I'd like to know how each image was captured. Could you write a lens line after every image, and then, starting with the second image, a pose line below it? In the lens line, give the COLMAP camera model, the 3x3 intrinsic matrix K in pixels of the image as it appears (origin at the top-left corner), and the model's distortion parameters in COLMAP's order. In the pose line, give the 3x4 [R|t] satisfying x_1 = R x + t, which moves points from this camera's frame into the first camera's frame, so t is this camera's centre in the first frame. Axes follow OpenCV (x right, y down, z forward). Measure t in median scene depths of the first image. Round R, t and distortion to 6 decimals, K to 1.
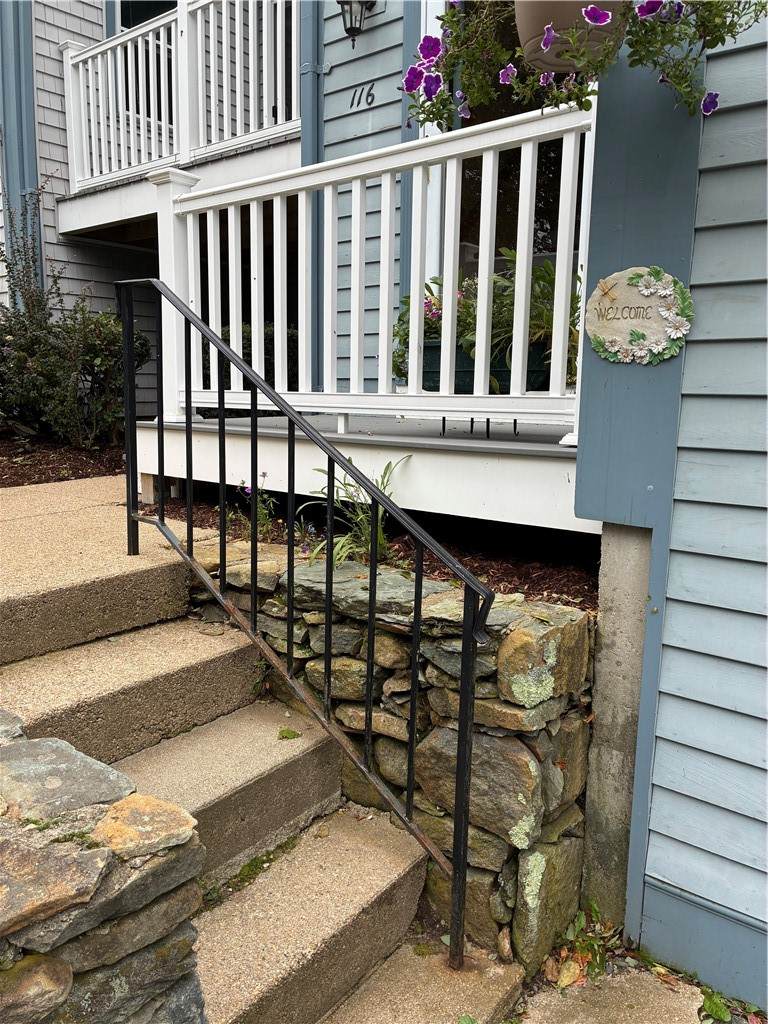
lens RADIAL K [[780.5, 0, 384.4], [0, 780.5, 513.5], [0, 0, 1]] dist [0.015092, 0.001317]
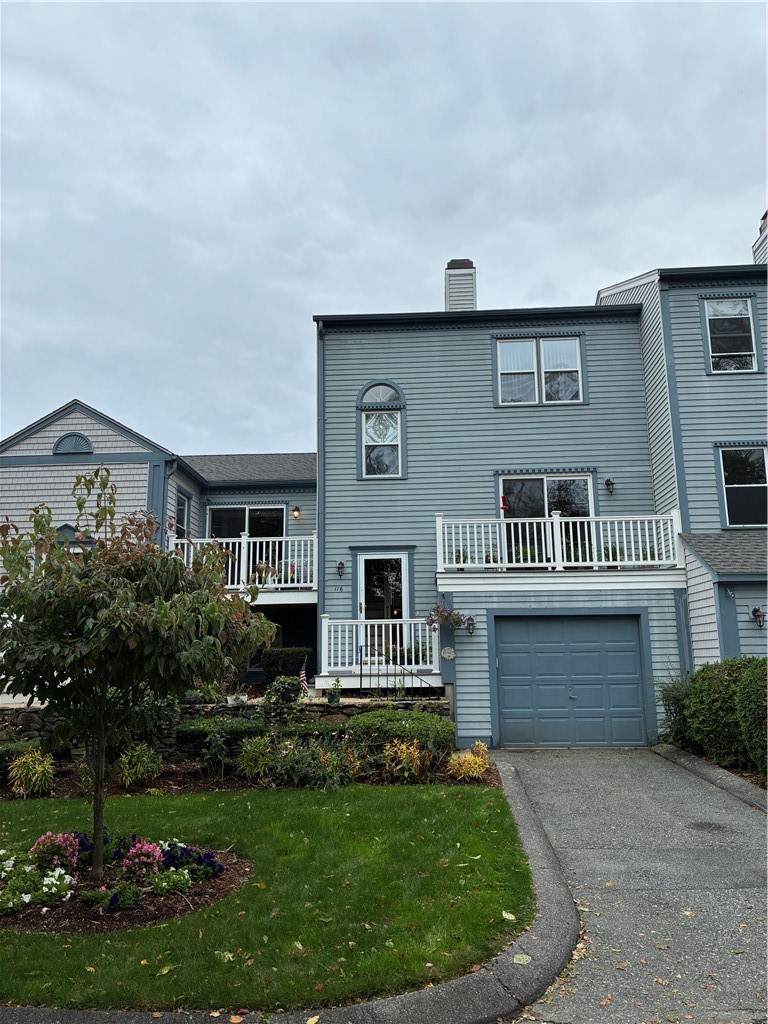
lens RADIAL K [[780.5, 0, 379.1], [0, 780.5, 511.9], [0, 0, 1]] dist [0.015092, 0.001317]
pose [[0.818855, 0.095729, 0.565962, -4.290986], [0.112673, 0.940006, -0.322015, 0.750676], [-0.562834, 0.327452, 0.758942, -4.433346]]
